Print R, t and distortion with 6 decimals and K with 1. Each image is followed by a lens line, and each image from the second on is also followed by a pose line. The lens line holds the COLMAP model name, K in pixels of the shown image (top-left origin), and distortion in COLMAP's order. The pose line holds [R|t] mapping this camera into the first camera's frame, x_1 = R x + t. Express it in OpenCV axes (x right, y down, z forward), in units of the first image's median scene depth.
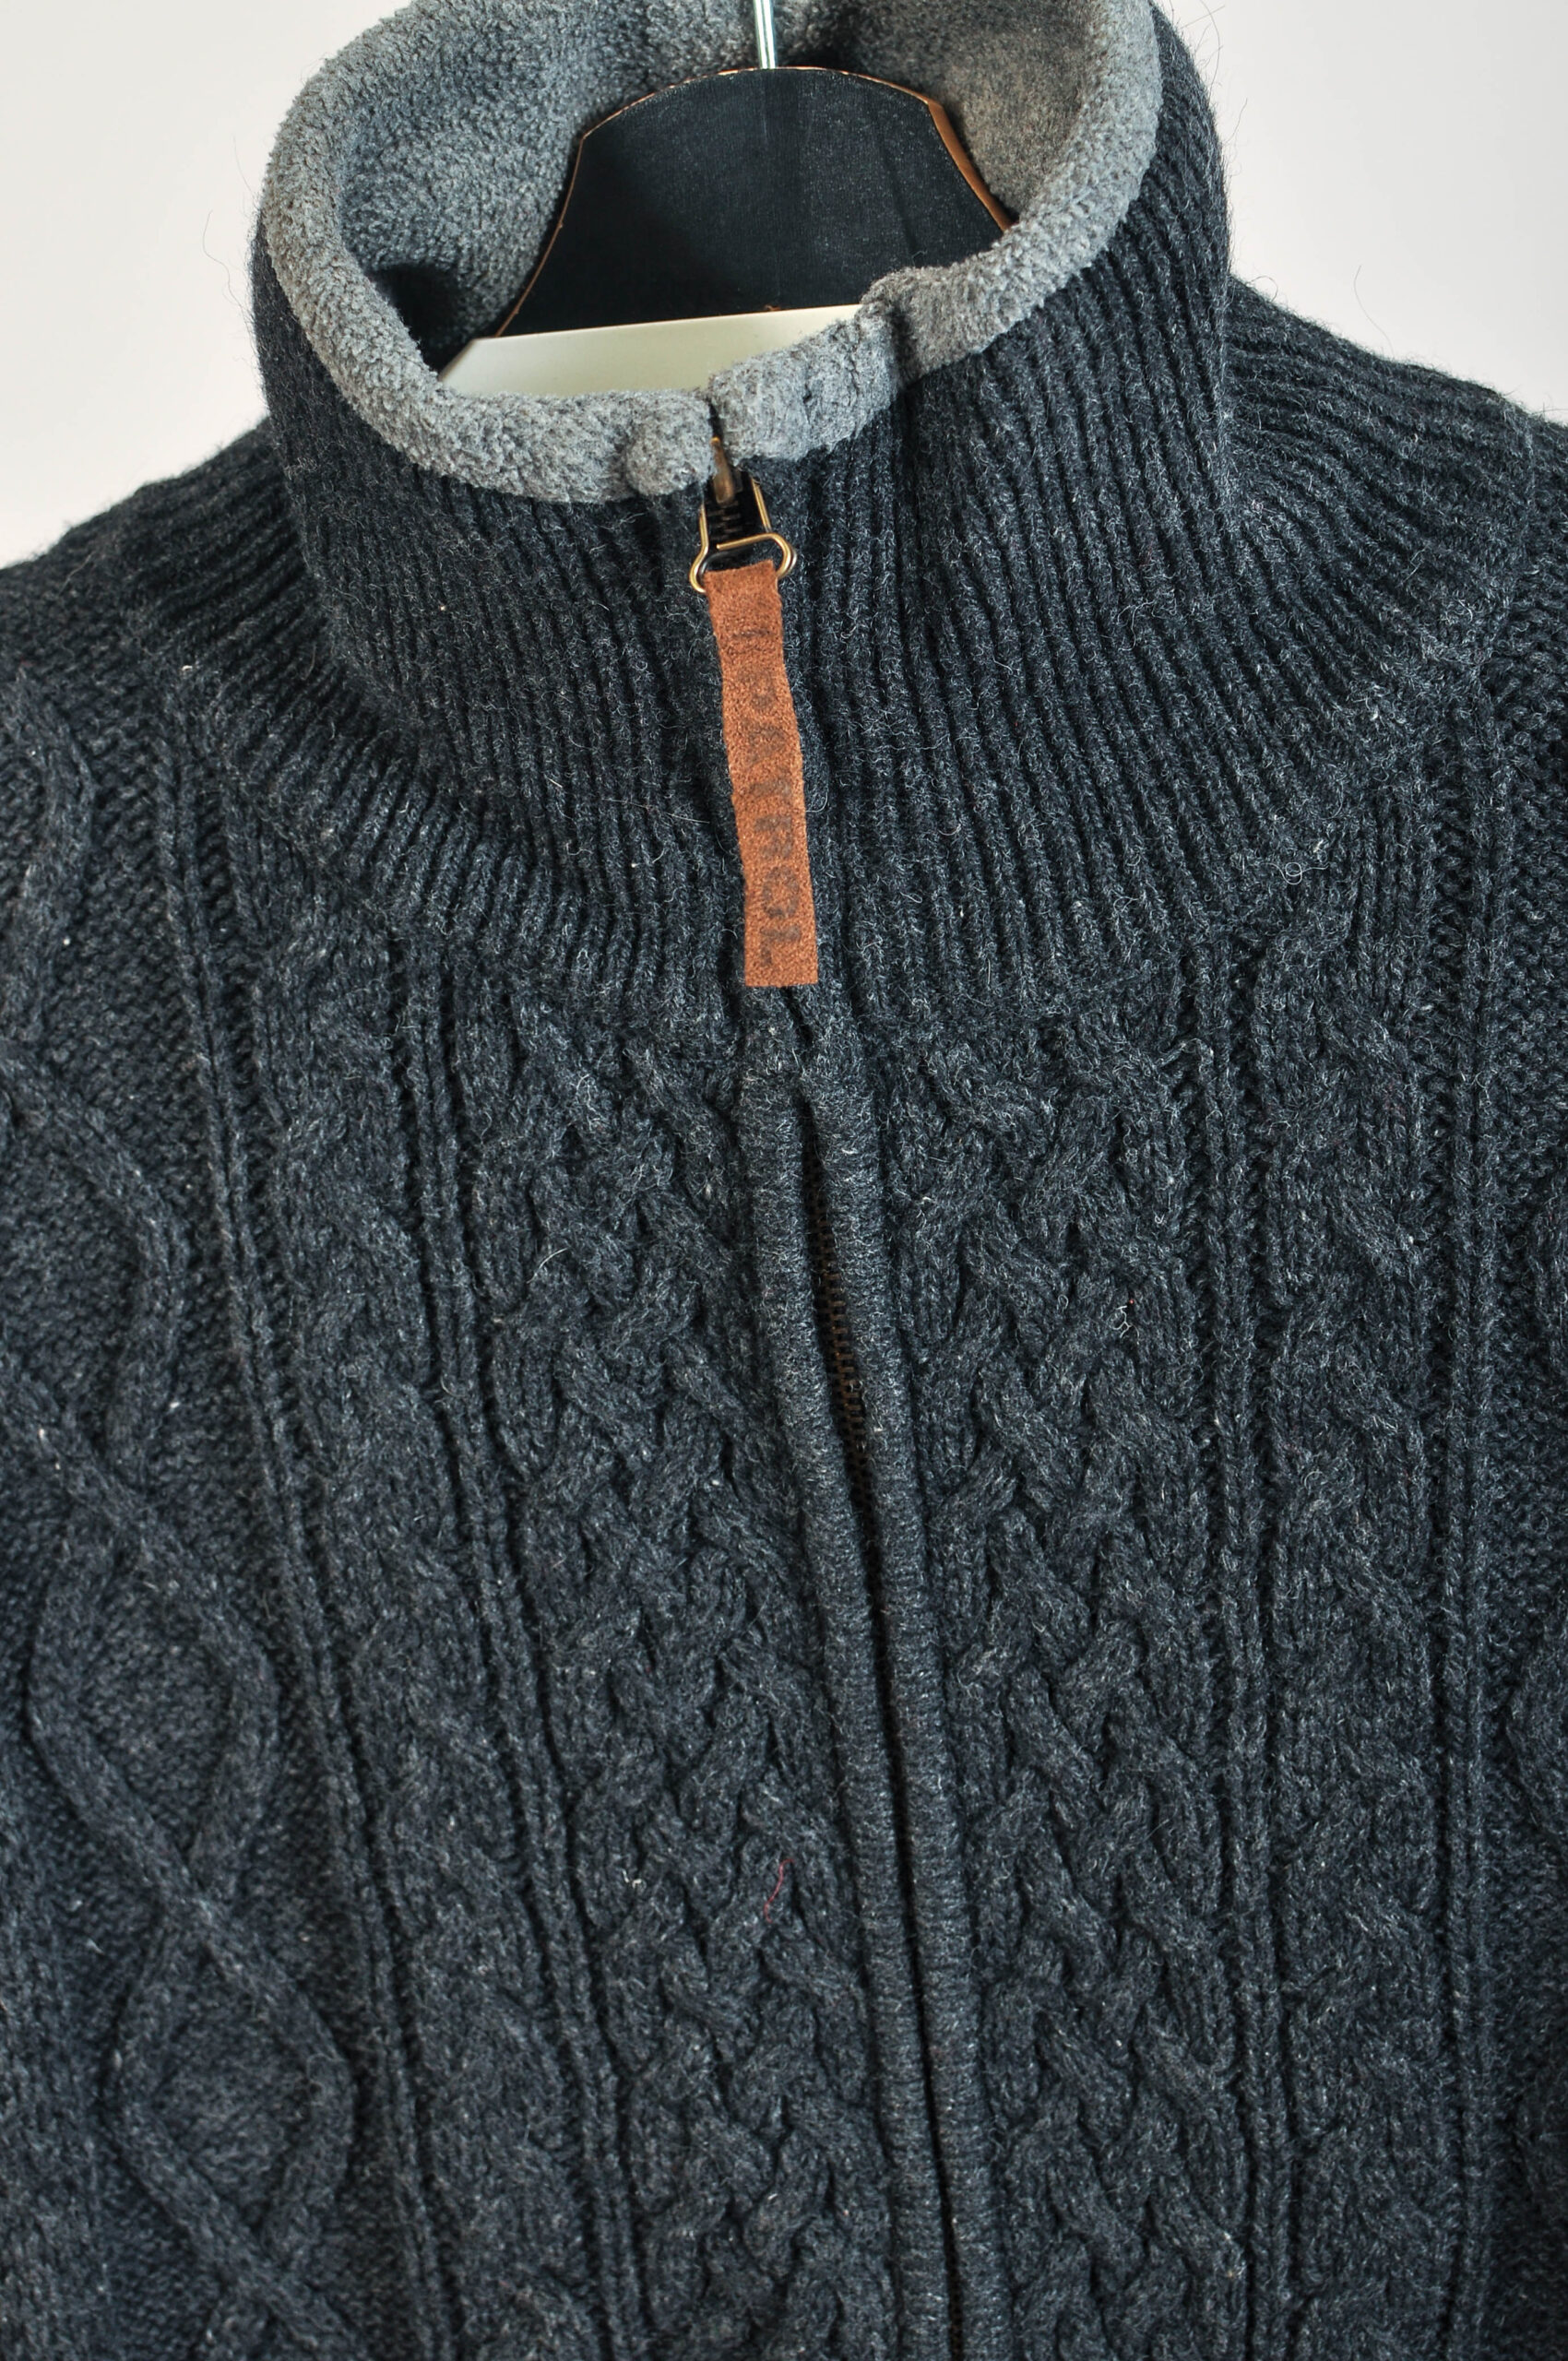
lens RADIAL K [[3708.5, 0, 778.4], [0, 3708.5, 1169.5], [0, 0, 1]] dist [-0.184055, 0.000000]
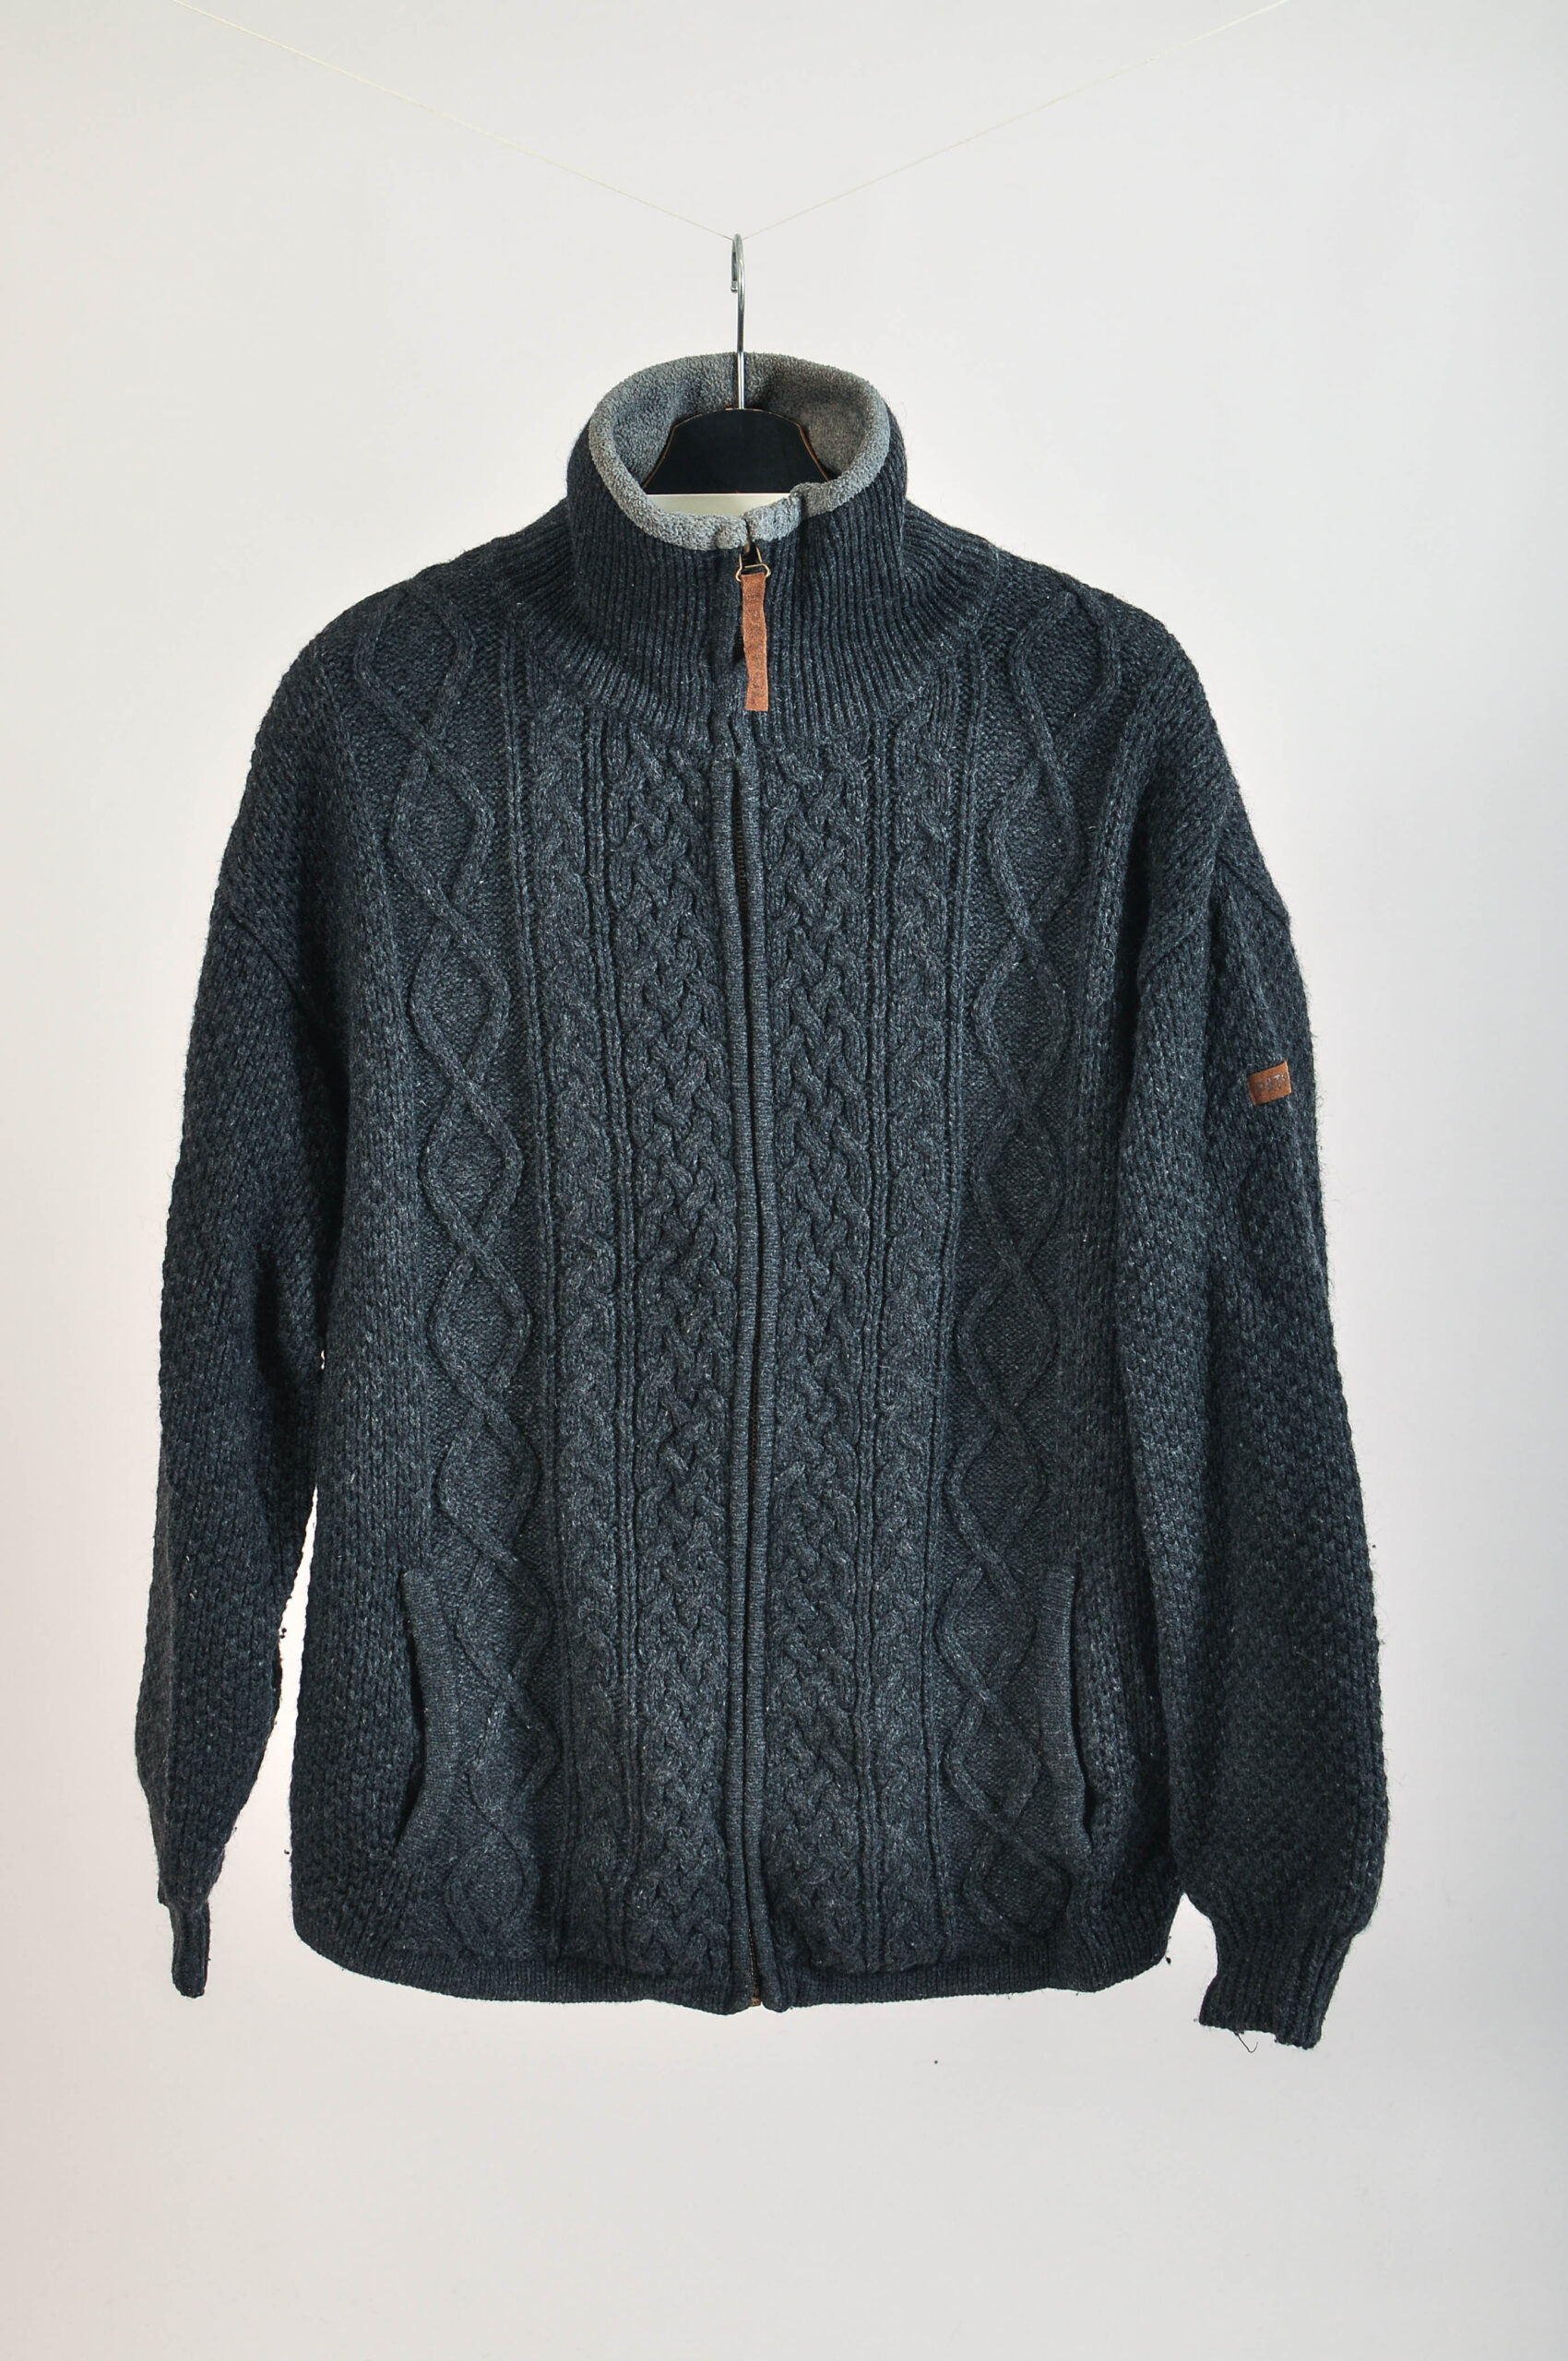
lens RADIAL K [[3708.5, 0, 785.3], [0, 3708.5, 1186.4], [0, 0, 1]] dist [-0.184055, 0.000000]
pose [[0.980272, 0.043869, 0.192725, -0.471265], [-0.033458, 0.997816, -0.056948, 0.444031], [-0.194802, 0.049377, 0.979599, -1.703787]]
